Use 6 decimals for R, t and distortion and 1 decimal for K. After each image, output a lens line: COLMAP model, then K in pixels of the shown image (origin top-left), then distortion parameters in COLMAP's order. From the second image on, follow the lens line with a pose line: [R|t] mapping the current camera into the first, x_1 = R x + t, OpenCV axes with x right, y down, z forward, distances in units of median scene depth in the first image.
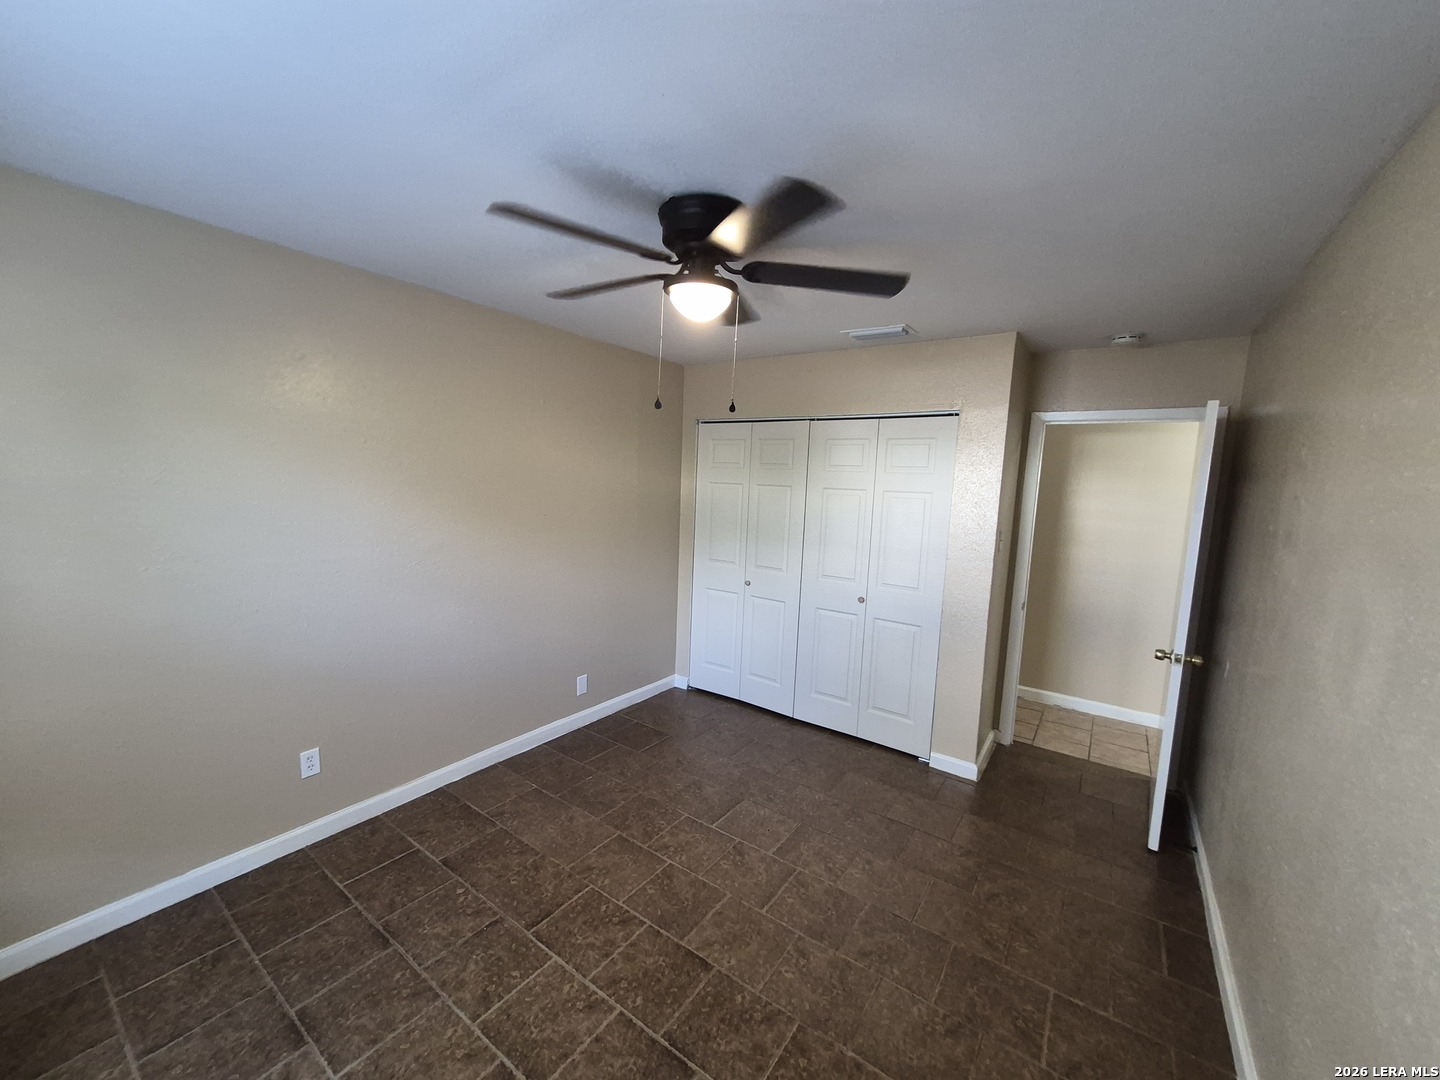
lens RADIAL K [[569.3, 0, 714.8], [0, 569.3, 549.5], [0, 0, 1]] dist [0.014767, -0.000108]
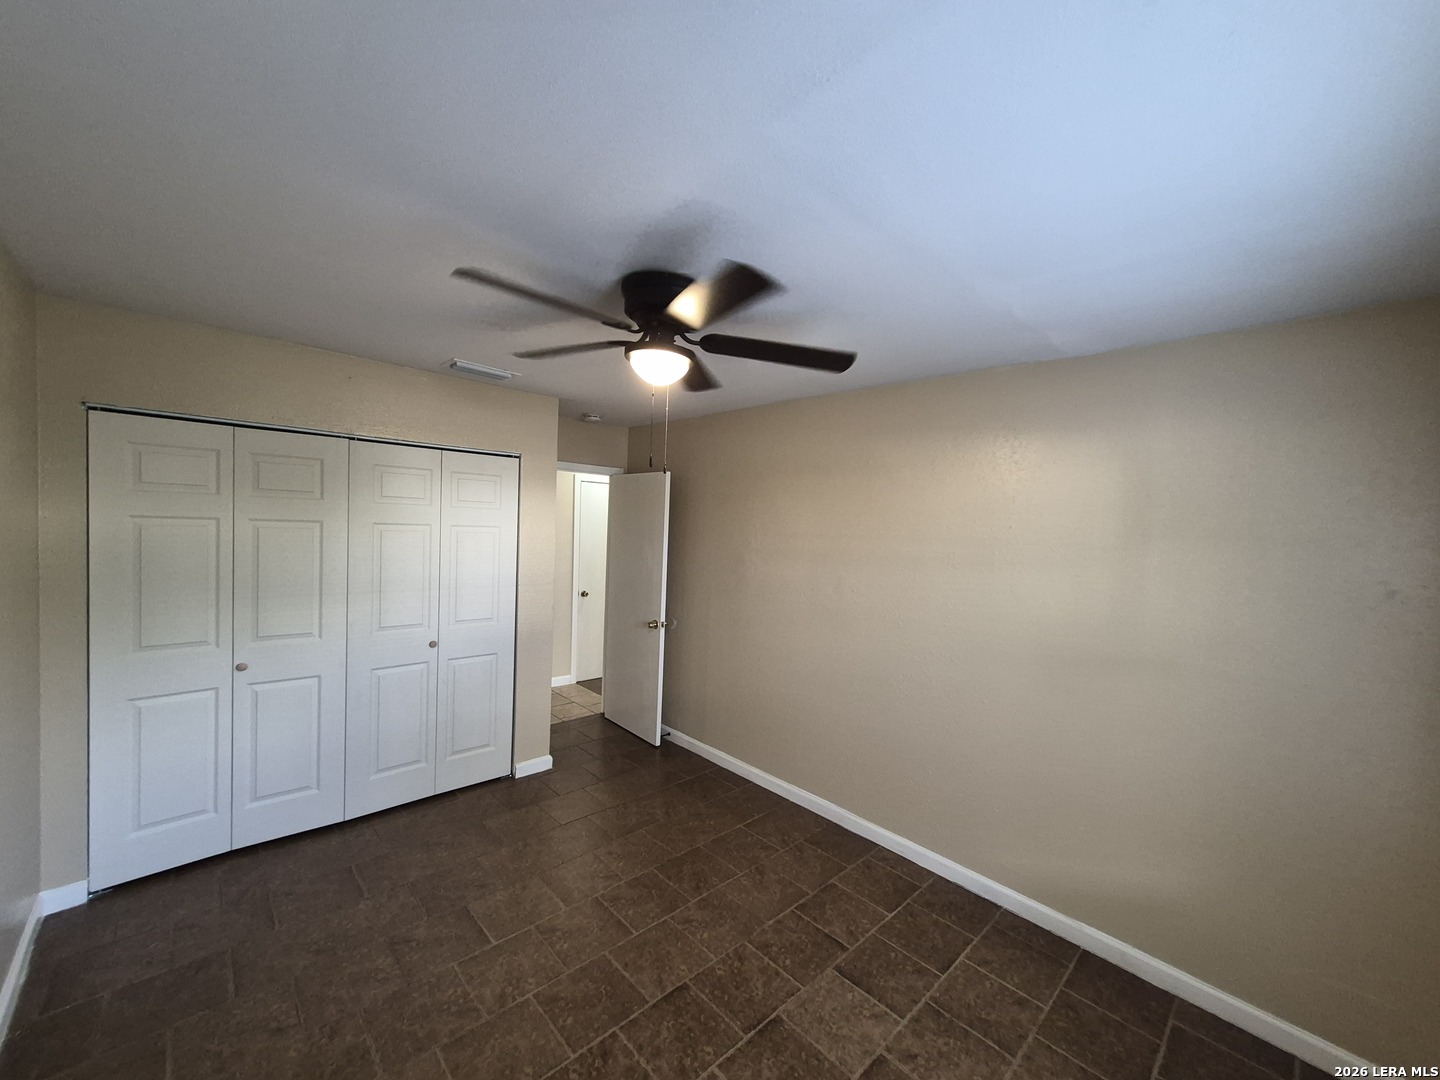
lens RADIAL K [[562.7, 0, 711.7], [0, 562.7, 548.6], [0, 0, 1]] dist [0.004494, -0.000304]
pose [[0.202045, -0.073416, 0.976621, -0.668553], [0.090570, 0.994314, 0.056009, -0.095089], [-0.975180, 0.077136, 0.207545, 0.463378]]
